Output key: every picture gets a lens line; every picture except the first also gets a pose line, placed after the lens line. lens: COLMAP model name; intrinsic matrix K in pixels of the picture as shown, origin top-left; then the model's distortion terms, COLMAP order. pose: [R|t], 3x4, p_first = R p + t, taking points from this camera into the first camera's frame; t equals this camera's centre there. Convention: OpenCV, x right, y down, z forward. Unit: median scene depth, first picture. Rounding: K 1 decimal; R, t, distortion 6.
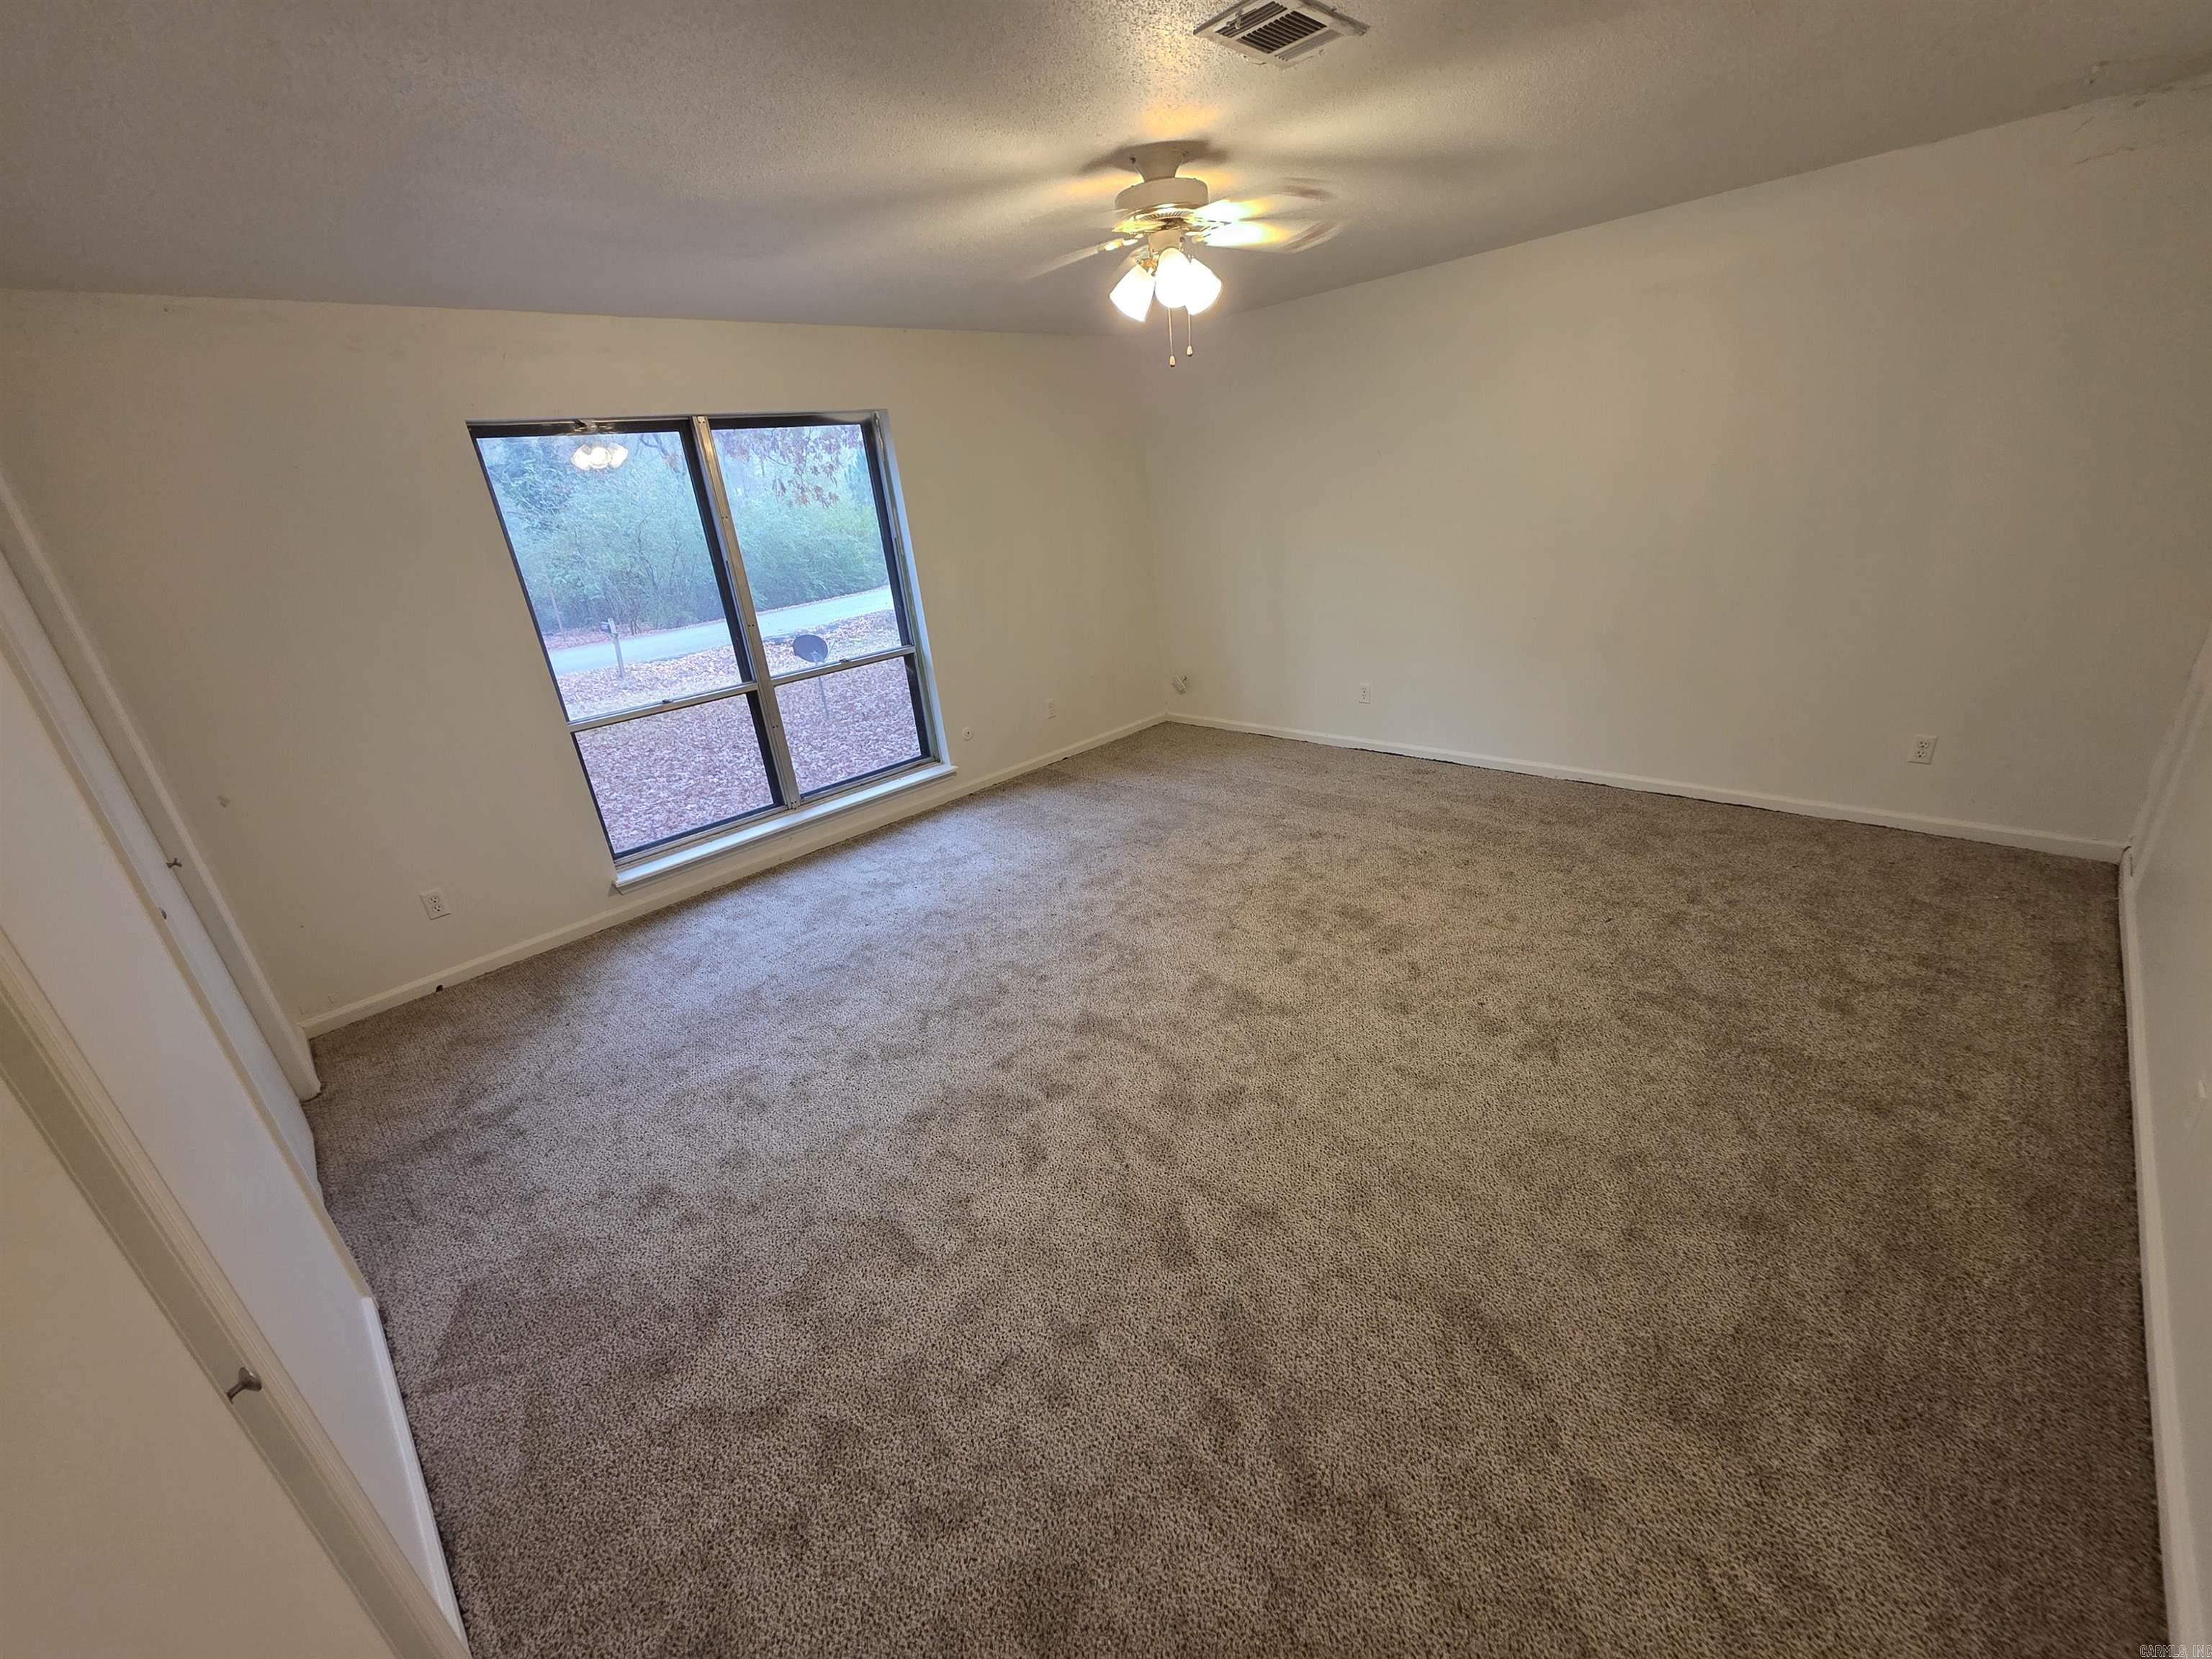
lens RADIAL K [[886.4, 0, 1113.7], [0, 886.4, 829.7], [0, 0, 1]] dist [0.000046, -0.000323]
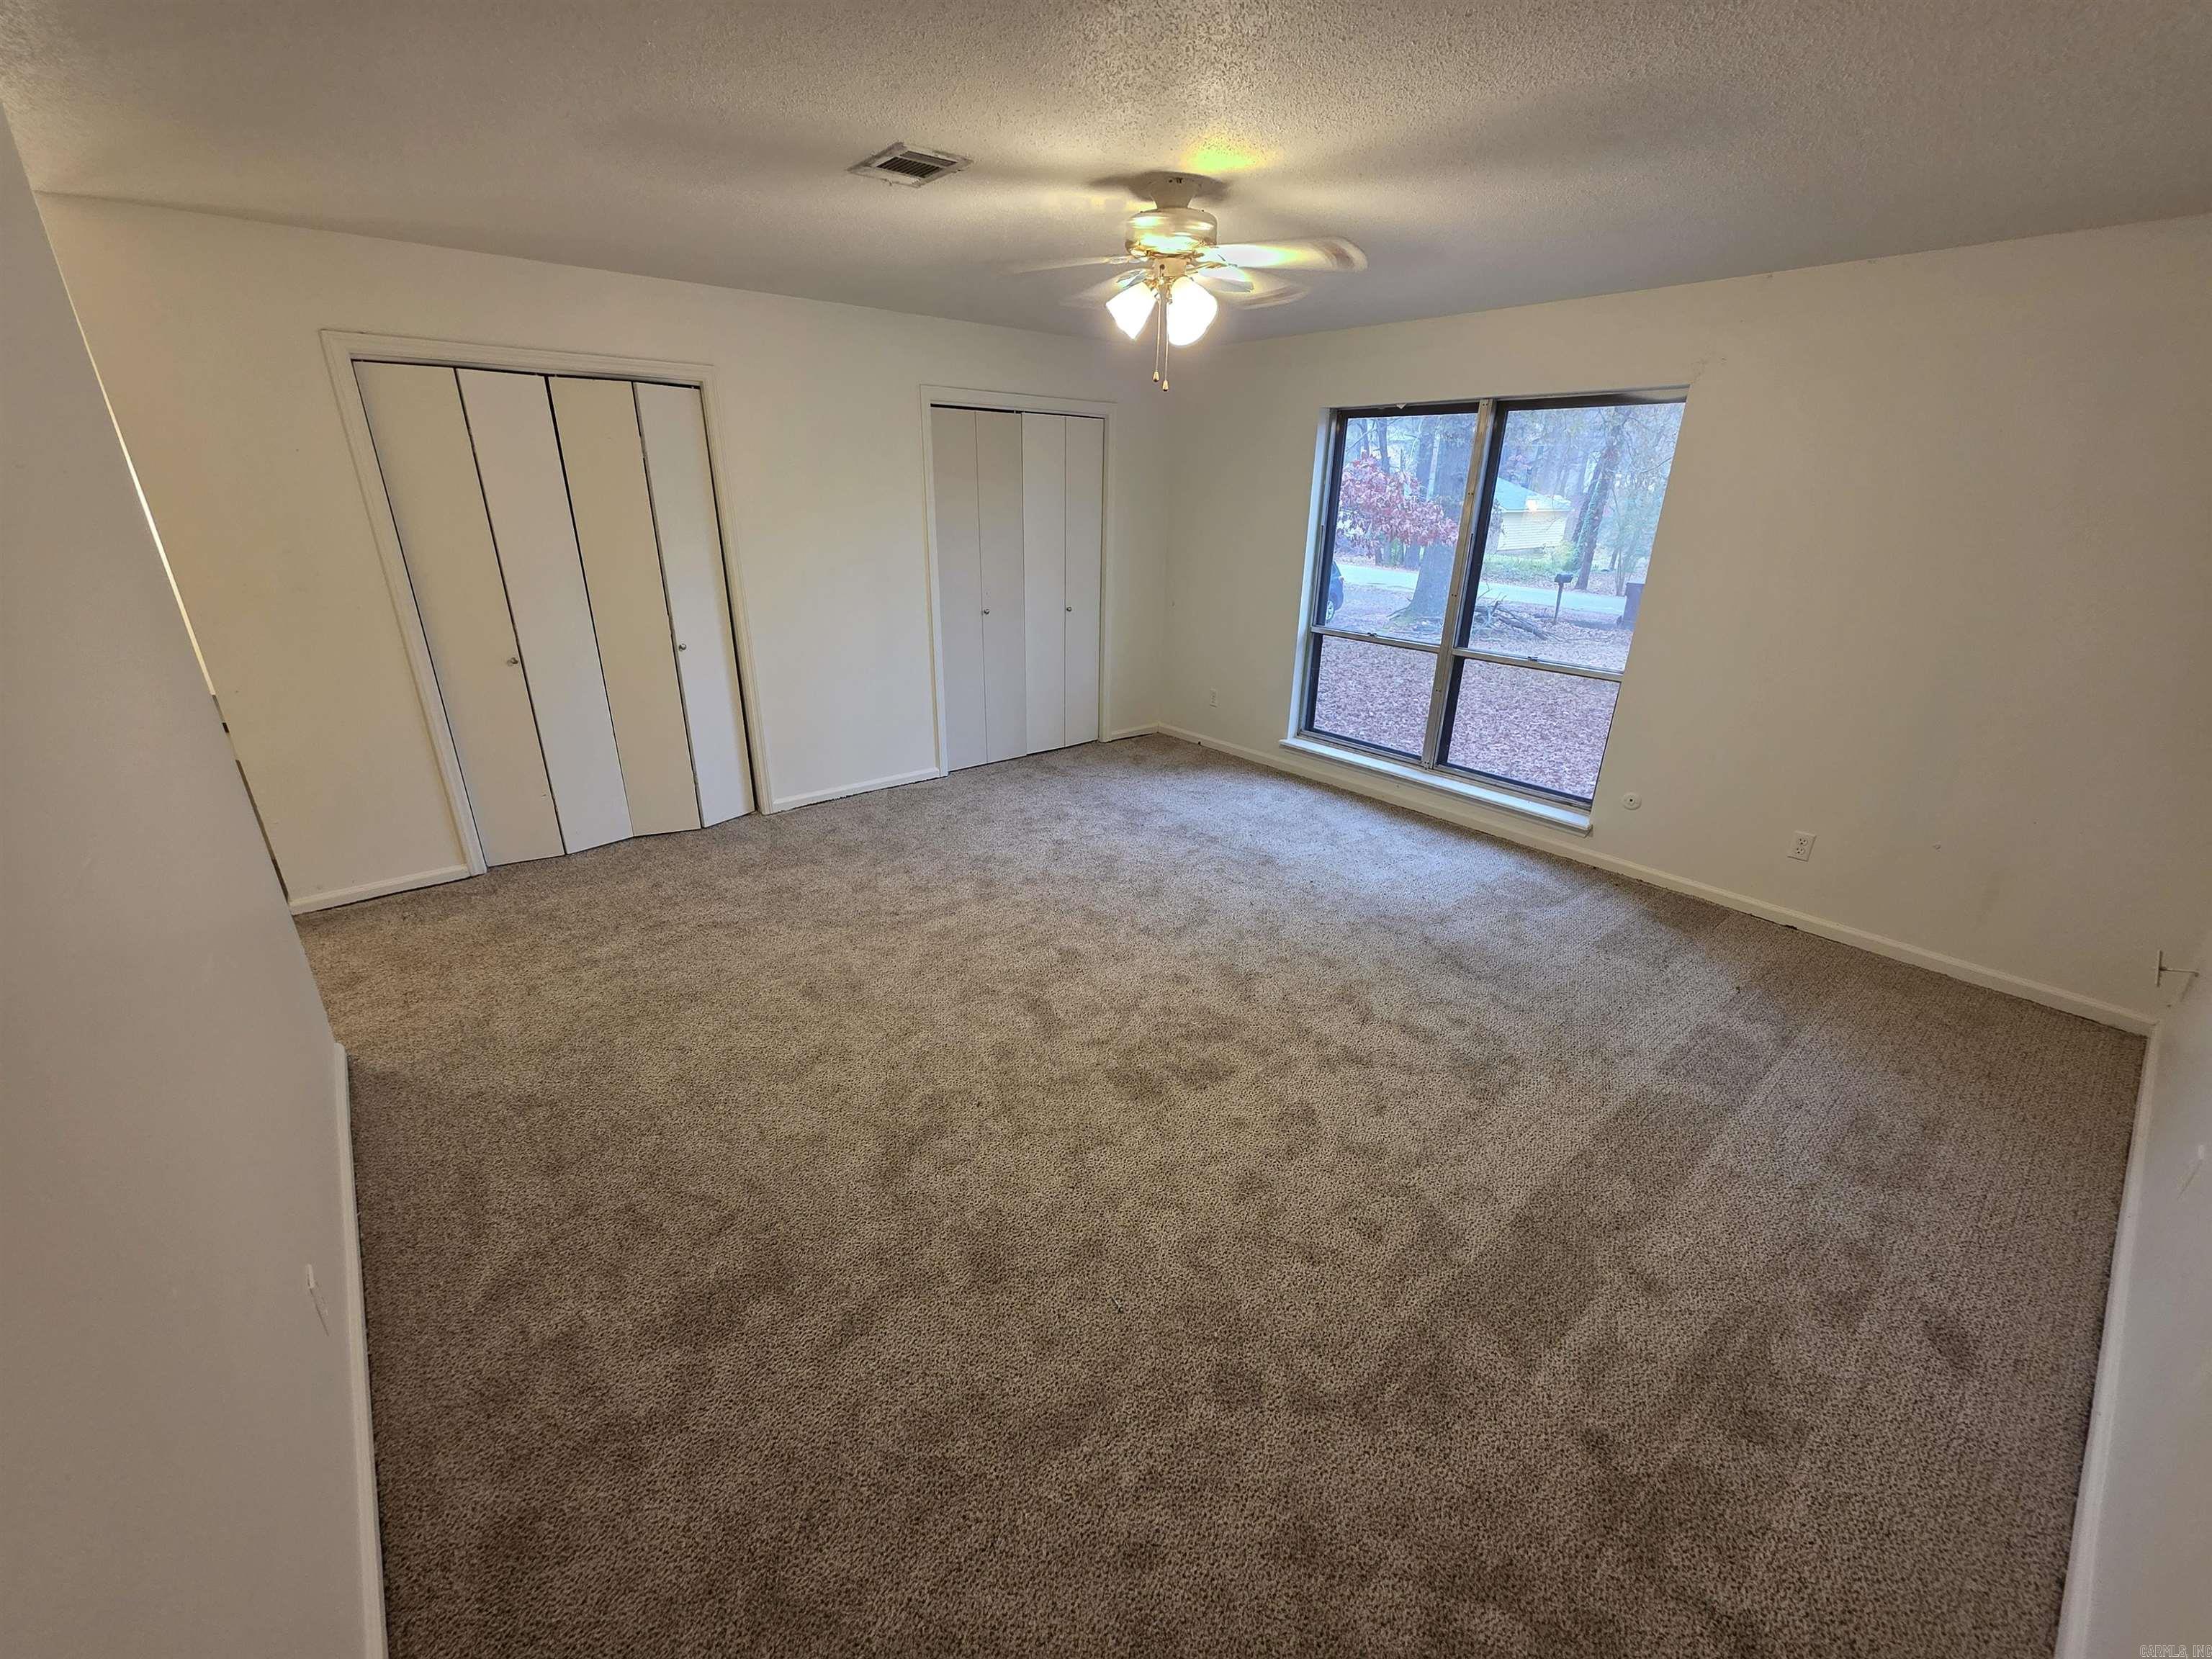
lens RADIAL K [[886.4, 0, 1109.1], [0, 886.4, 833.7], [0, 0, 1]] dist [0.000046, -0.000323]
pose [[-0.094366, 0.453179, -0.886411, 0.701541], [-0.372114, 0.809789, 0.453621, -0.320547], [0.923378, 0.372652, 0.092218, 0.603858]]
